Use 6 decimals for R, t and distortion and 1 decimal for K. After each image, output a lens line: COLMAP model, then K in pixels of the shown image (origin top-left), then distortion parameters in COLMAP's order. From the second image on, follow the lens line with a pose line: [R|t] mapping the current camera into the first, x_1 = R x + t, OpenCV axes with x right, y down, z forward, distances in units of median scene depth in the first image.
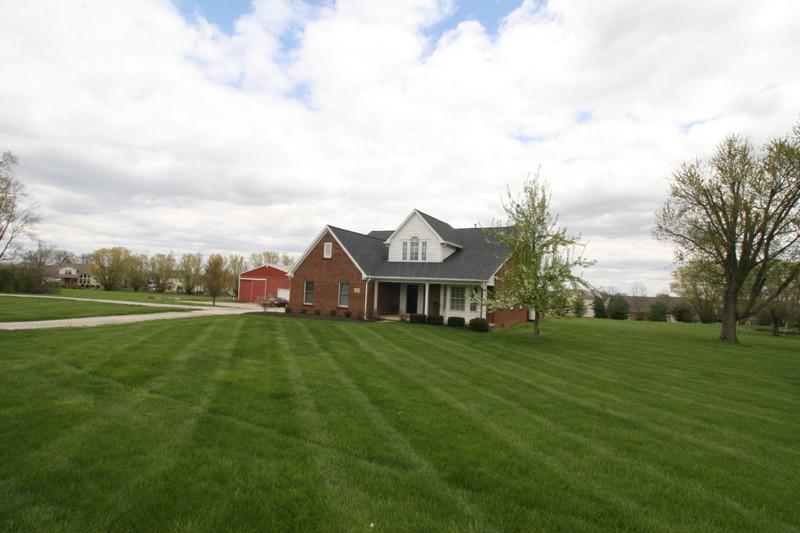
lens RADIAL K [[407.6, 0, 397.7], [0, 407.6, 269.5], [0, 0, 1]] dist [-0.078828, 0.039097]
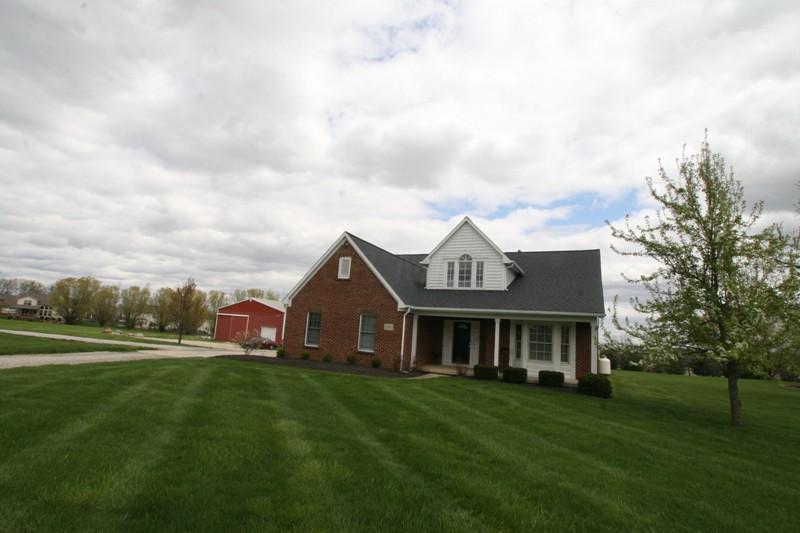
lens RADIAL K [[407.6, 0, 397.7], [0, 407.6, 269.5], [0, 0, 1]] dist [-0.078828, 0.039097]
pose [[0.998806, 0.032817, 0.036197, -0.113844], [-0.028640, 0.993472, -0.110423, 0.031131], [-0.039584, 0.109254, 0.993225, 0.330185]]
